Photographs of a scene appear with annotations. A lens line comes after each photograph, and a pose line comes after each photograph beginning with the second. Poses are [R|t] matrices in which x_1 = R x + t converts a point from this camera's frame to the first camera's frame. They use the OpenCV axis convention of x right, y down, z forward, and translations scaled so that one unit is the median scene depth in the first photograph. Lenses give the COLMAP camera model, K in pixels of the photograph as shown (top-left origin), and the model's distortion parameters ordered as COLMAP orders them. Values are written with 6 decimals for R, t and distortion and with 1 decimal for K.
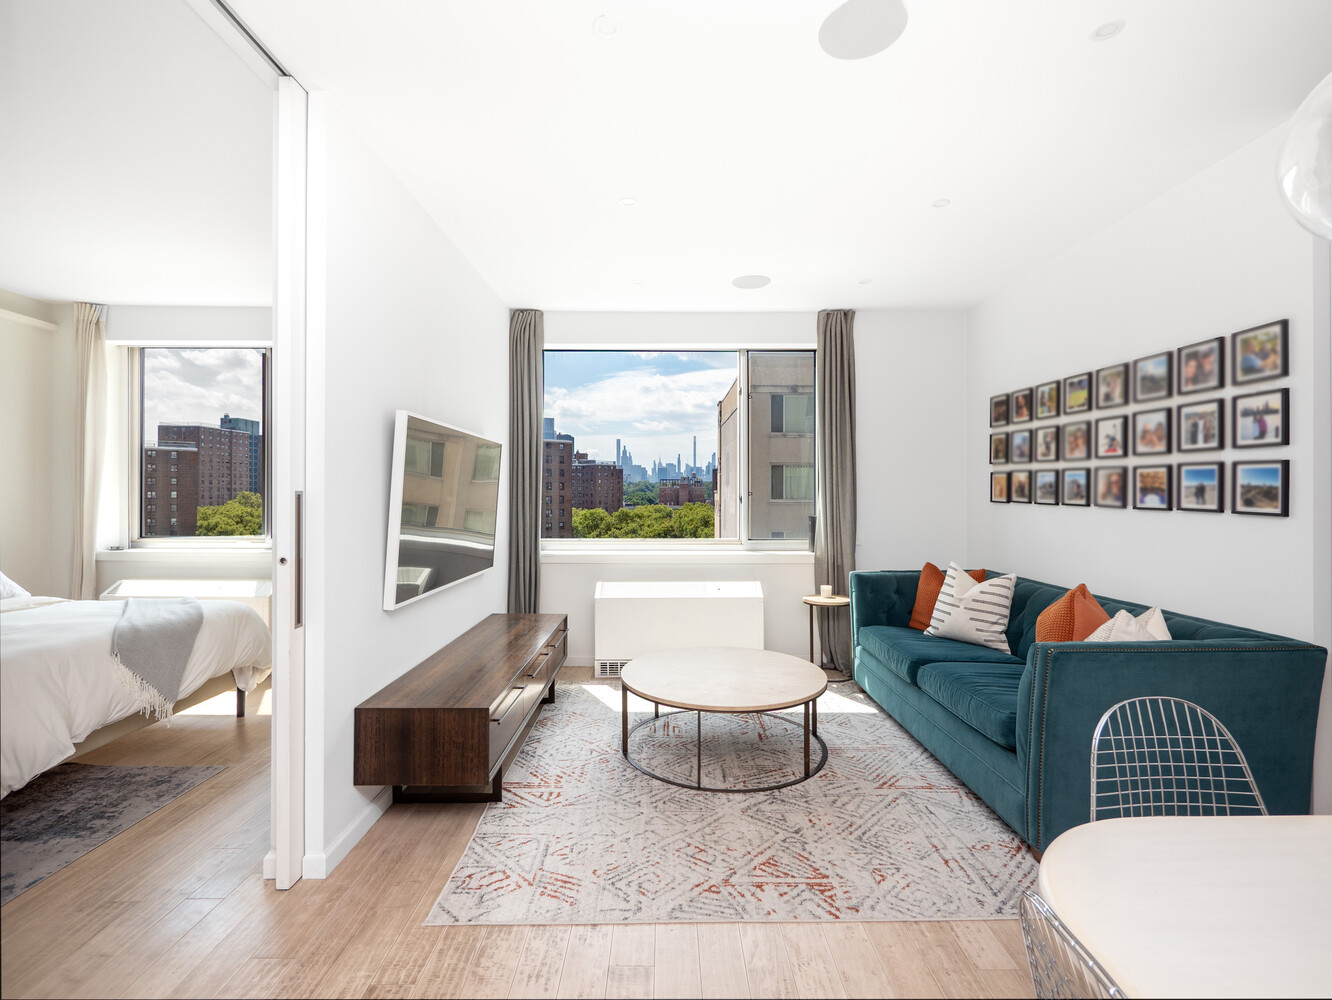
lens RADIAL K [[620.2, 0, 686.4], [0, 620.2, 489.8], [0, 0, 1]] dist [-0.003332, -0.000054]
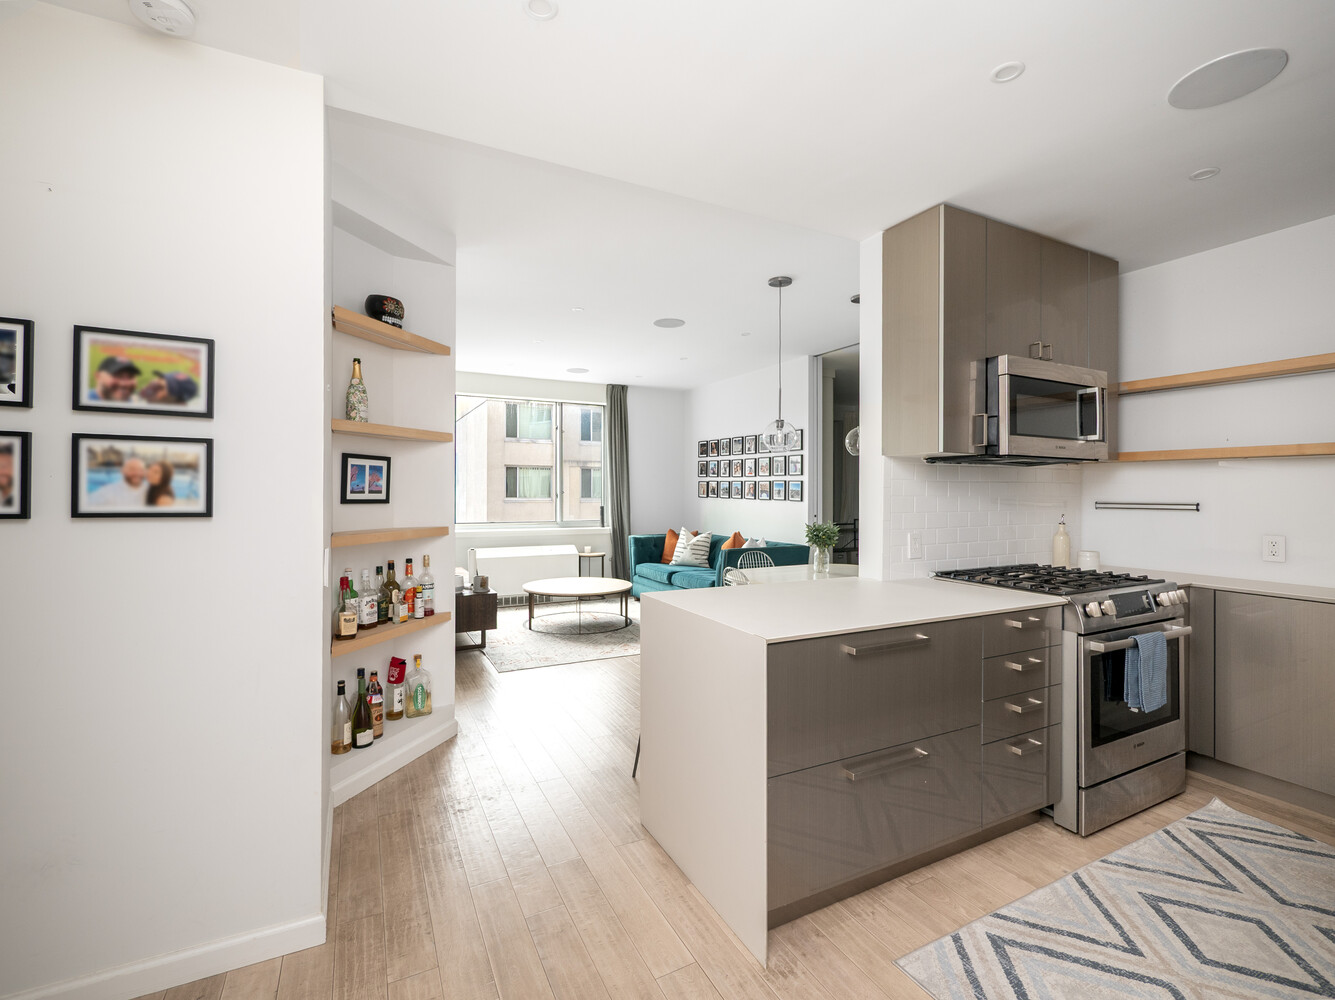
lens RADIAL K [[584.8, 0, 667.5], [0, 584.8, 491.0], [0, 0, 1]] dist [-0.001757, -0.000008]
pose [[0.906095, 0.003551, 0.423059, -0.431743], [-0.005219, 0.999983, 0.002786, -0.004391], [-0.423042, -0.004732, 0.906098, -0.710891]]
